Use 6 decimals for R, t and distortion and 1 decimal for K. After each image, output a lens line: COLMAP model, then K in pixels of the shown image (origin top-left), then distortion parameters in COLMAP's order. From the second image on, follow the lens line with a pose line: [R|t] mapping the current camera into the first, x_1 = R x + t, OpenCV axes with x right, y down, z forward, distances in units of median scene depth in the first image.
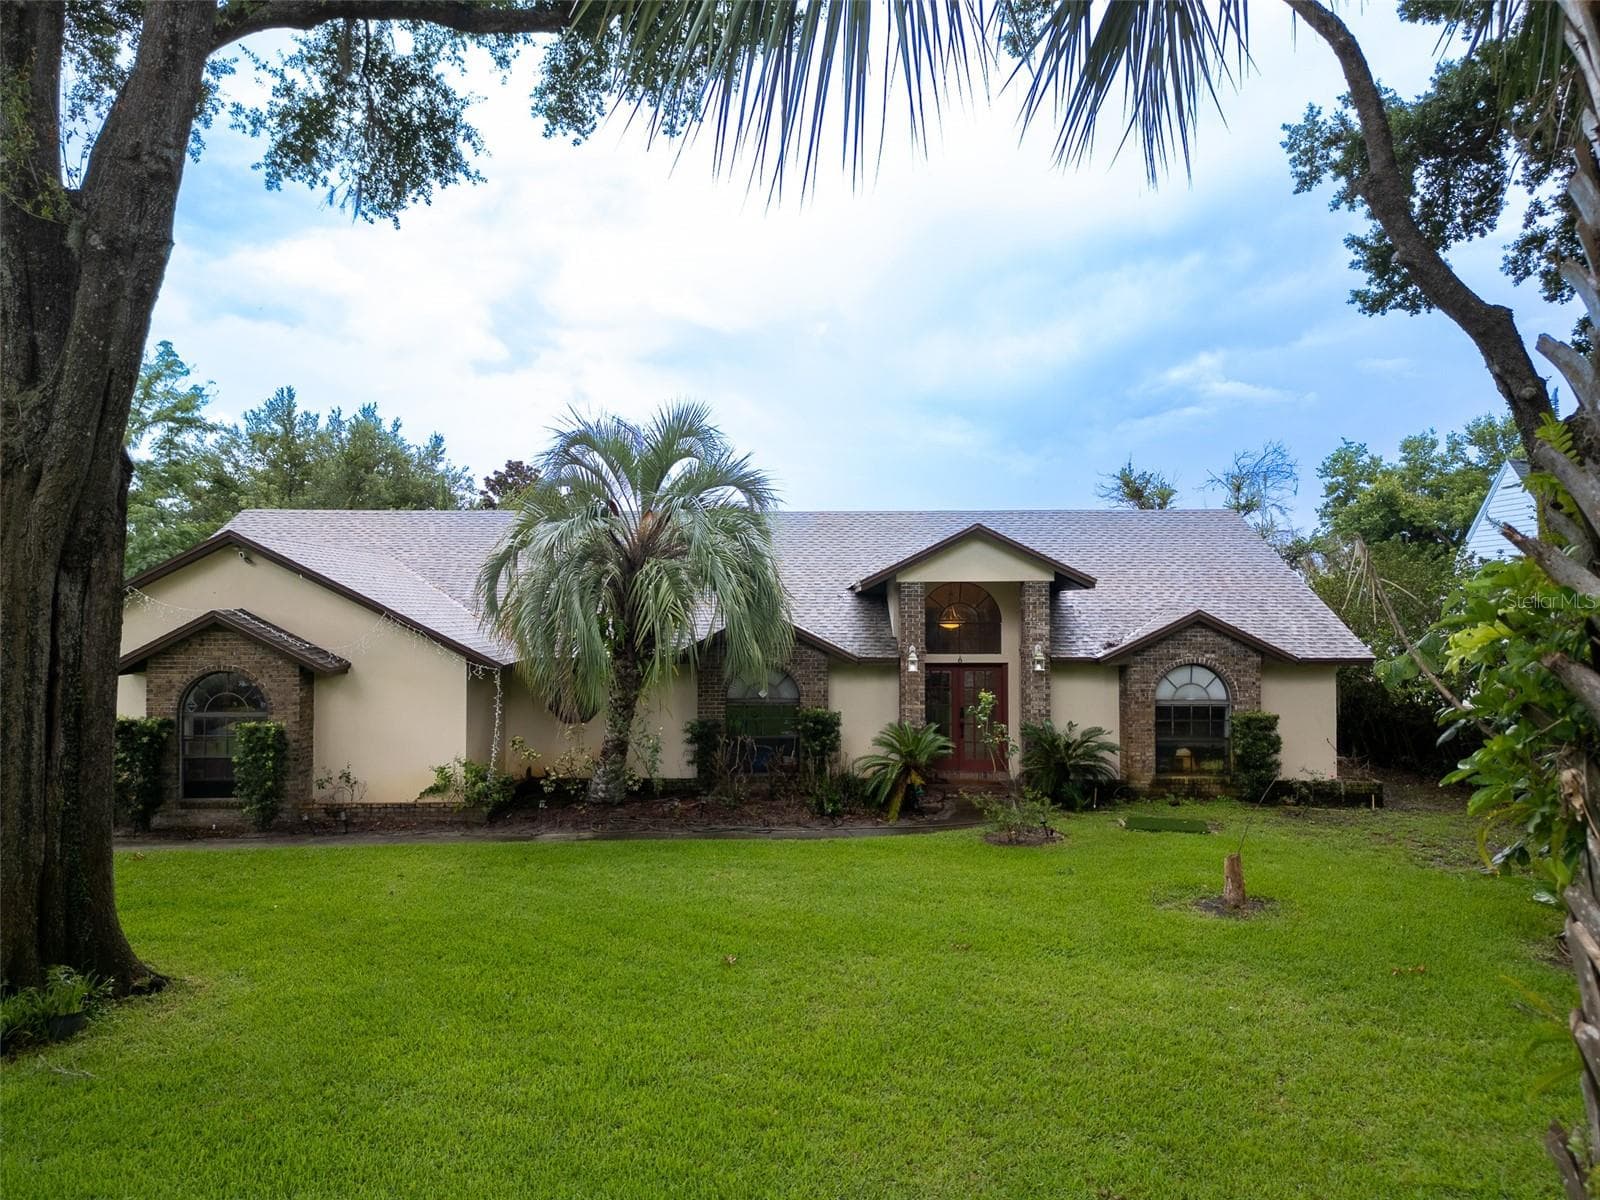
lens RADIAL K [[1080.8, 0, 798.7], [0, 1080.8, 591.7], [0, 0, 1]] dist [0.103286, -0.095530]
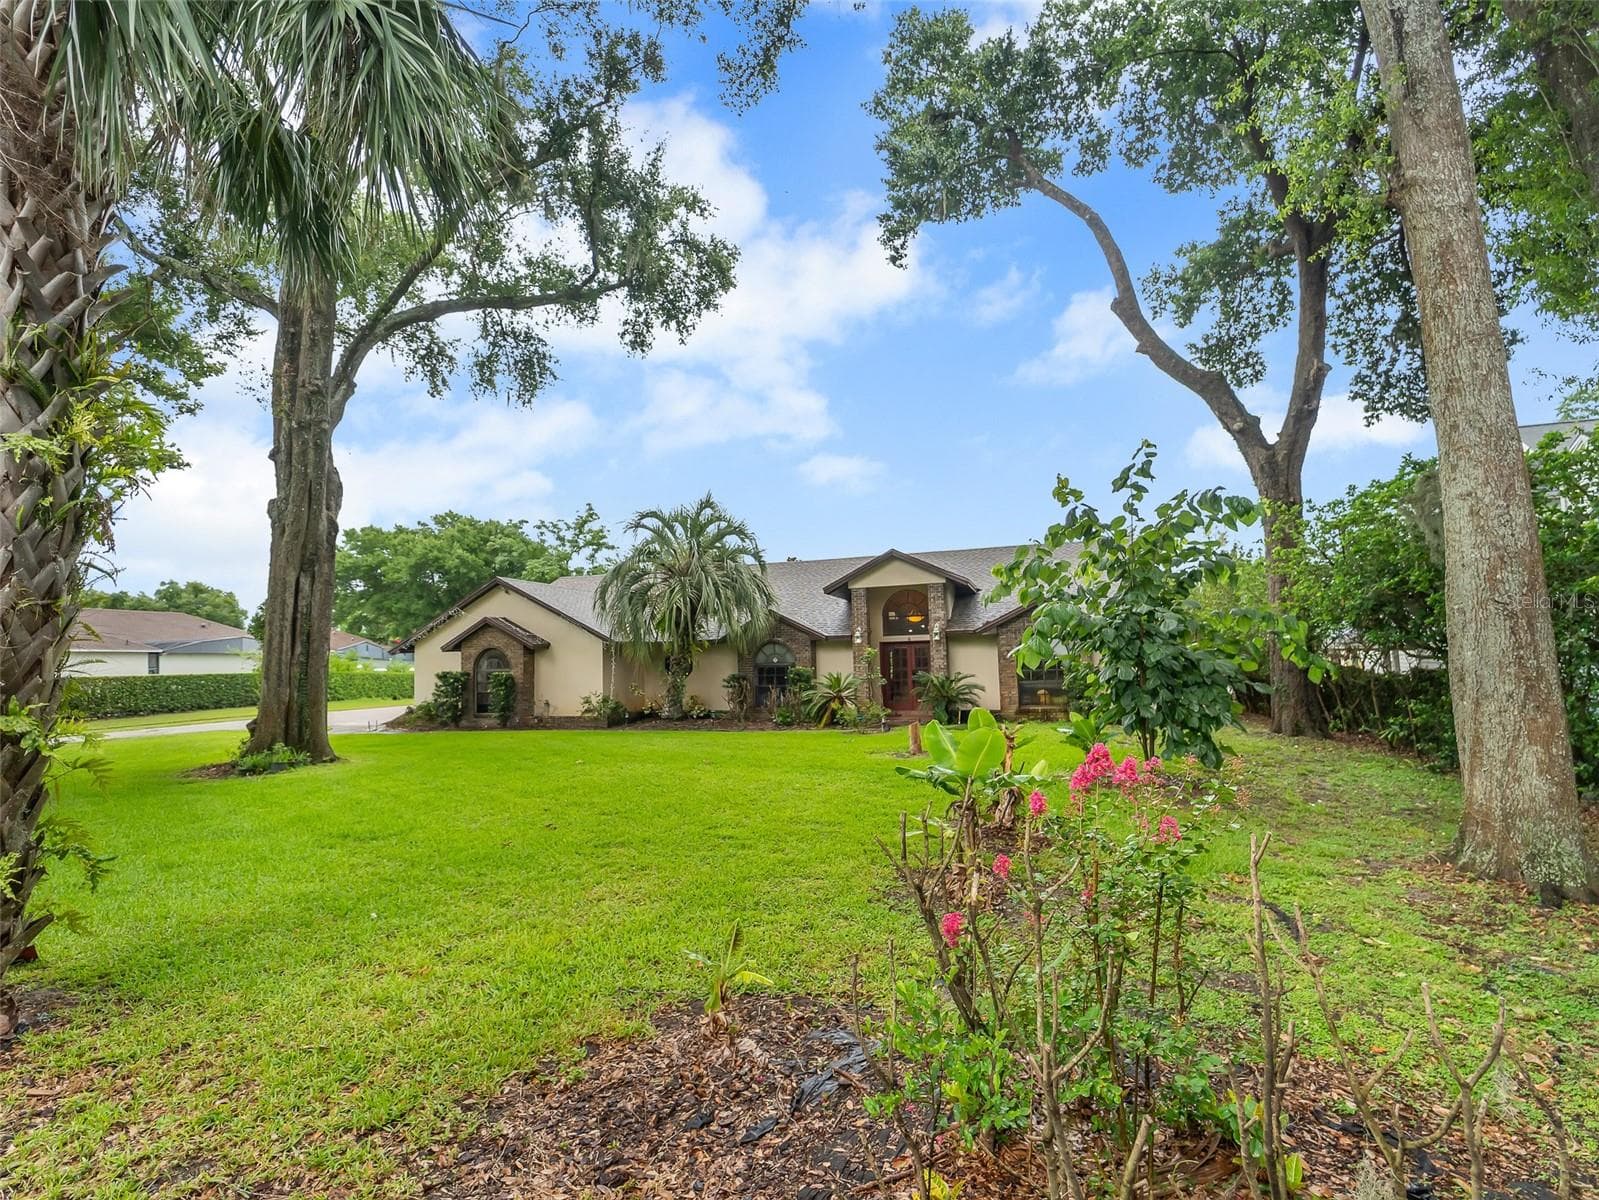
lens RADIAL K [[699.1, 0, 799.5], [0, 699.1, 600.0], [0, 0, 1]] dist [0.011126, 0.000017]
pose [[0.950424, -0.049193, -0.307043, 0.349652], [0.030056, 0.997317, -0.066750, 0.078076], [0.309502, 0.054212, 0.949352, -0.018219]]
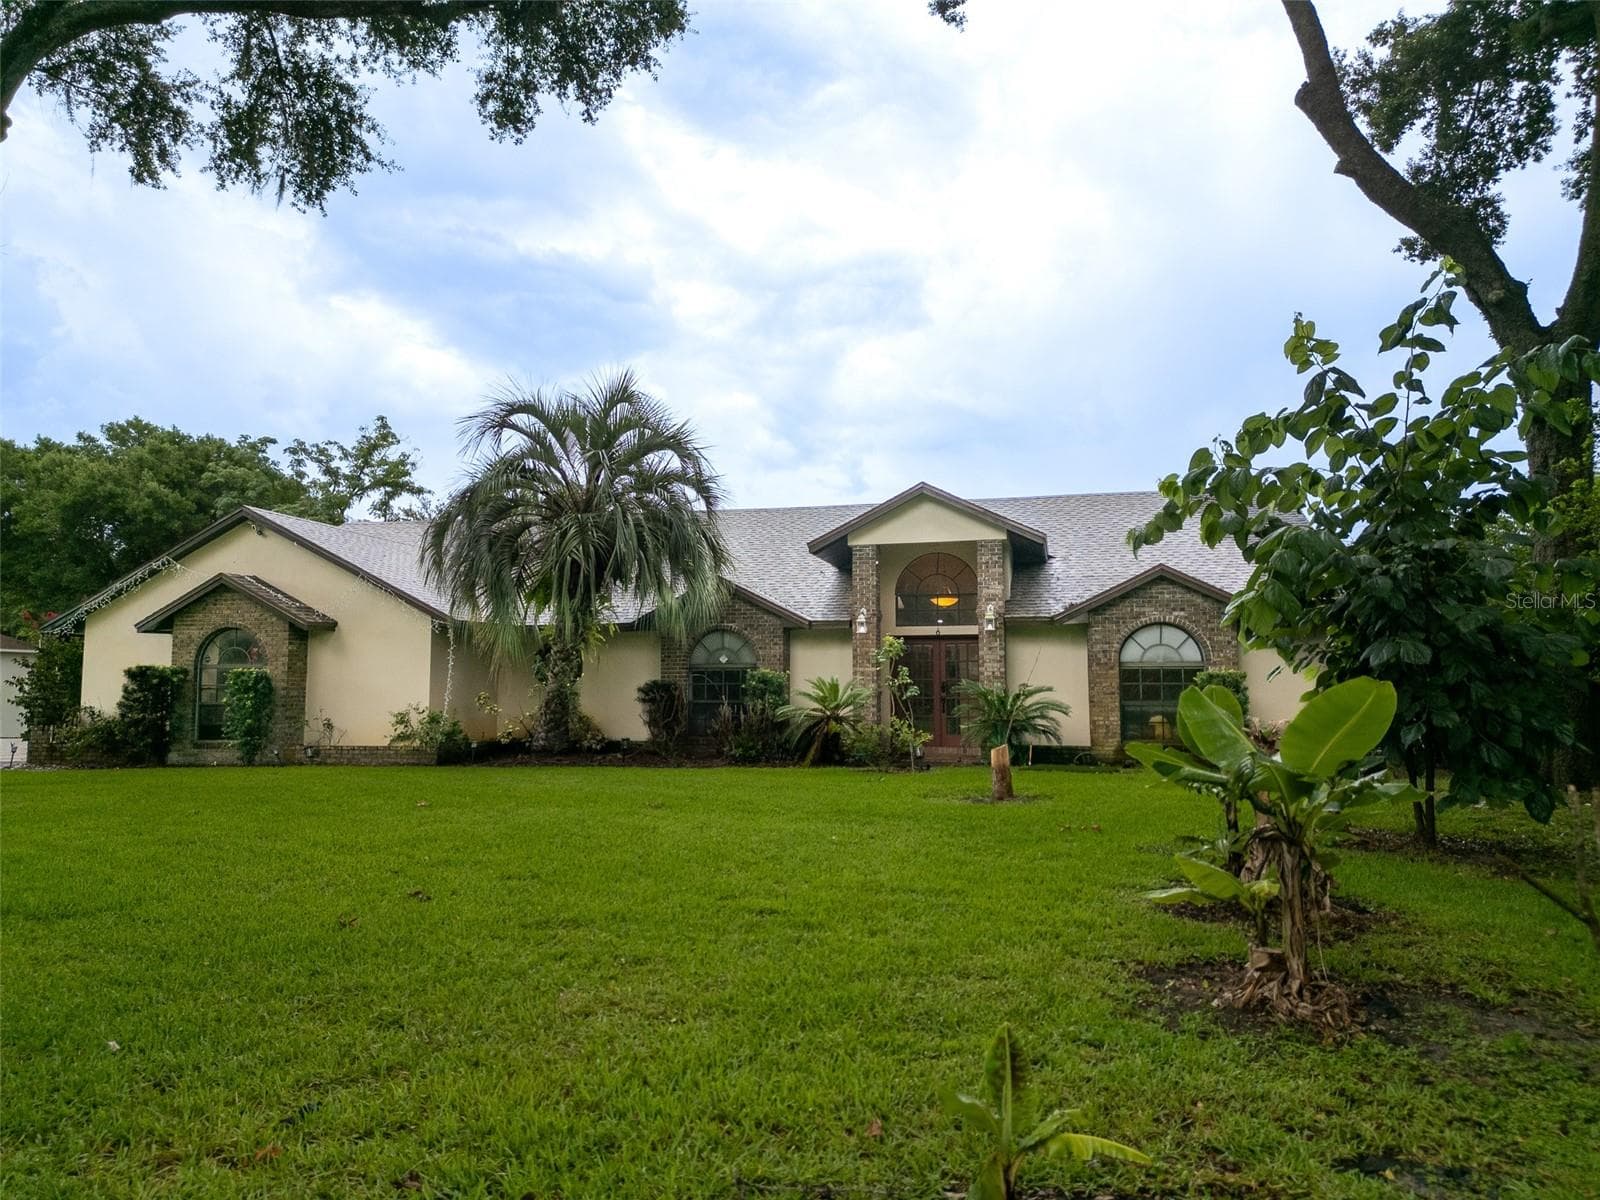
lens RADIAL K [[1080.8, 0, 798.7], [0, 1080.8, 591.7], [0, 0, 1]] dist [0.103286, -0.095530]
pose [[0.974675, -0.020518, -0.222684, 0.274213], [0.004493, 0.997378, -0.072232, 0.108438], [0.223582, 0.069402, 0.972211, 0.020214]]
